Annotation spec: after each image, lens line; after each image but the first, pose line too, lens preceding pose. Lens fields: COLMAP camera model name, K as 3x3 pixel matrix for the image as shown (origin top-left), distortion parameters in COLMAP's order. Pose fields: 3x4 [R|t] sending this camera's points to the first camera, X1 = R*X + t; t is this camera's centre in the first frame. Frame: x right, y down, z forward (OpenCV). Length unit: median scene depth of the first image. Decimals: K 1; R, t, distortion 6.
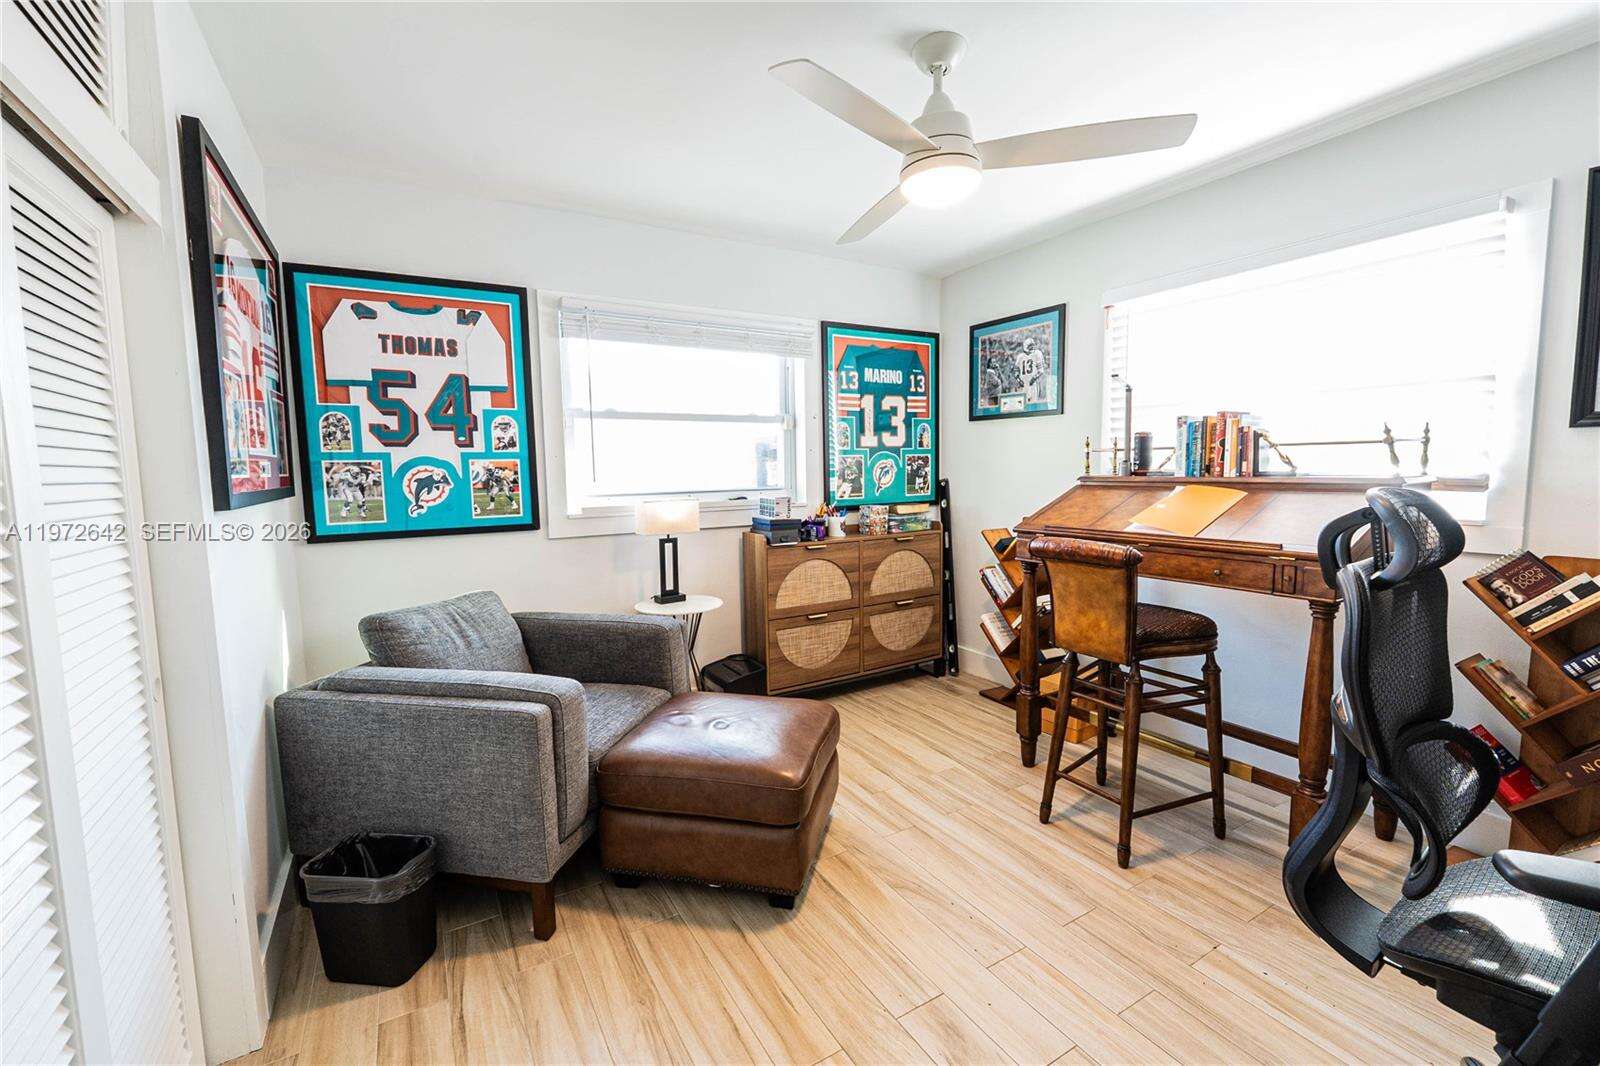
lens RADIAL K [[669.6, 0, 801.0], [0, 669.6, 535.5], [0, 0, 1]] dist [-0.008450, -0.000566]
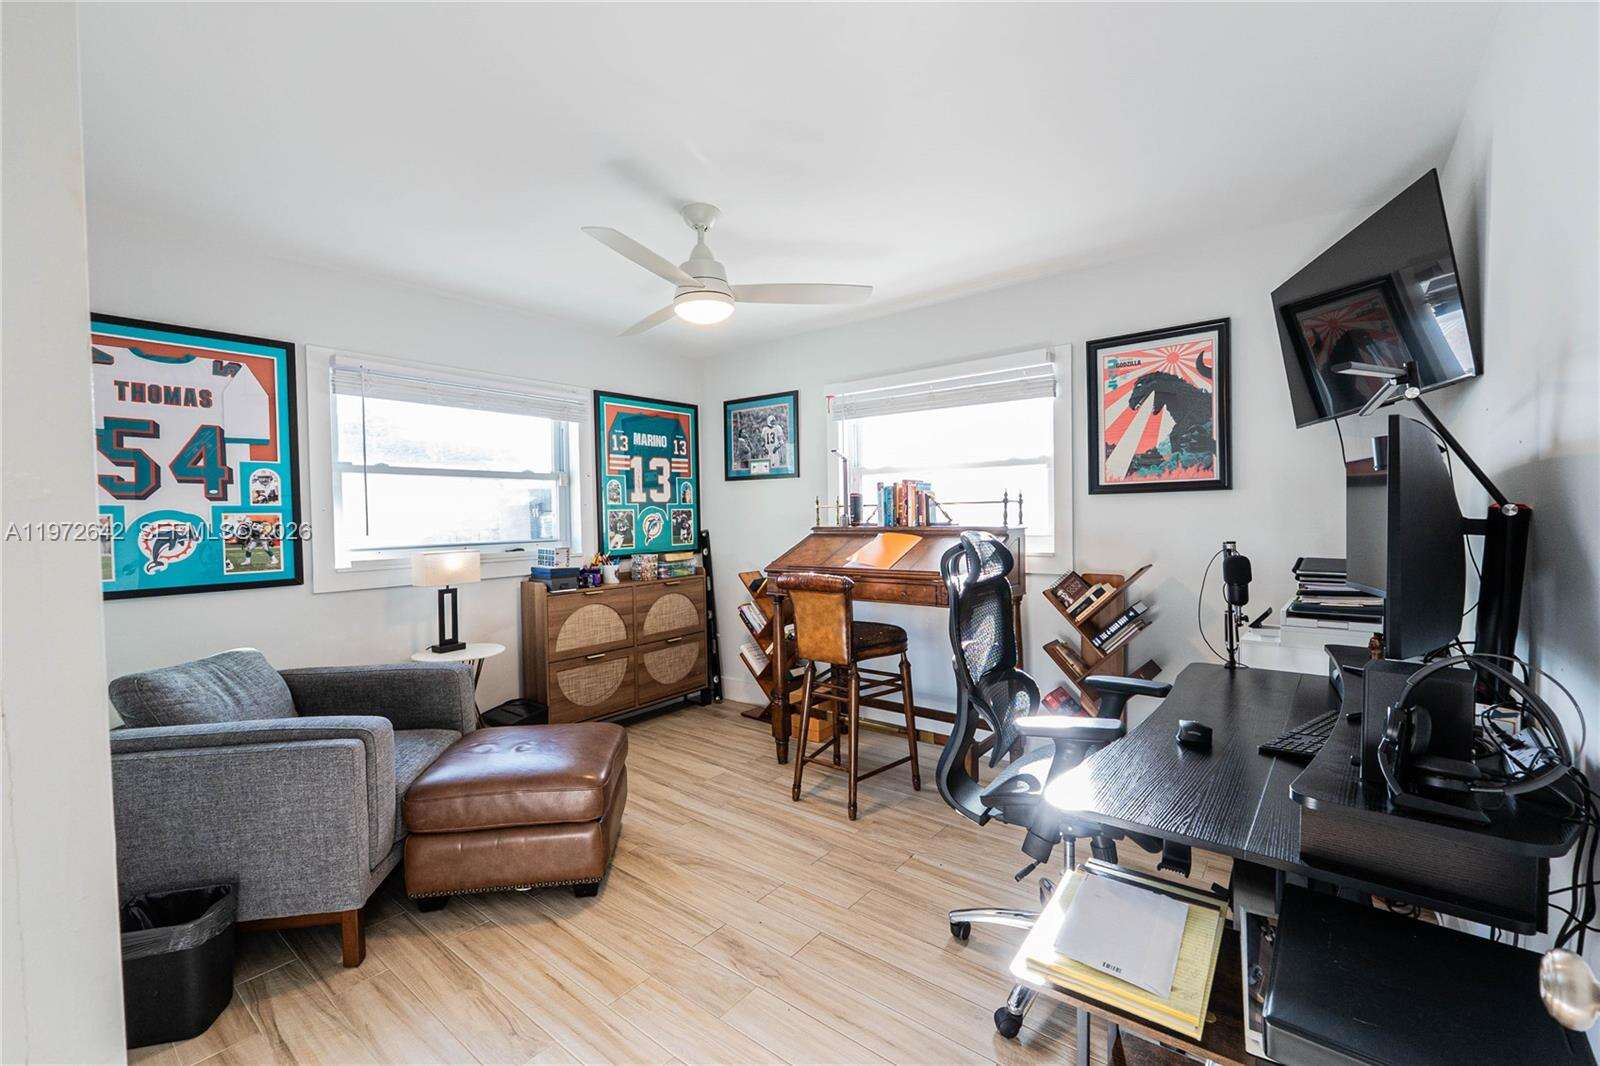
lens RADIAL K [[669.6, 0, 793.2], [0, 669.6, 531.3], [0, 0, 1]] dist [-0.008450, -0.000566]
pose [[0.938514, -0.008066, 0.345148, -0.061334], [0.037246, 0.996258, -0.077994, 0.018604], [-0.343227, 0.086054, 0.935302, -0.189530]]
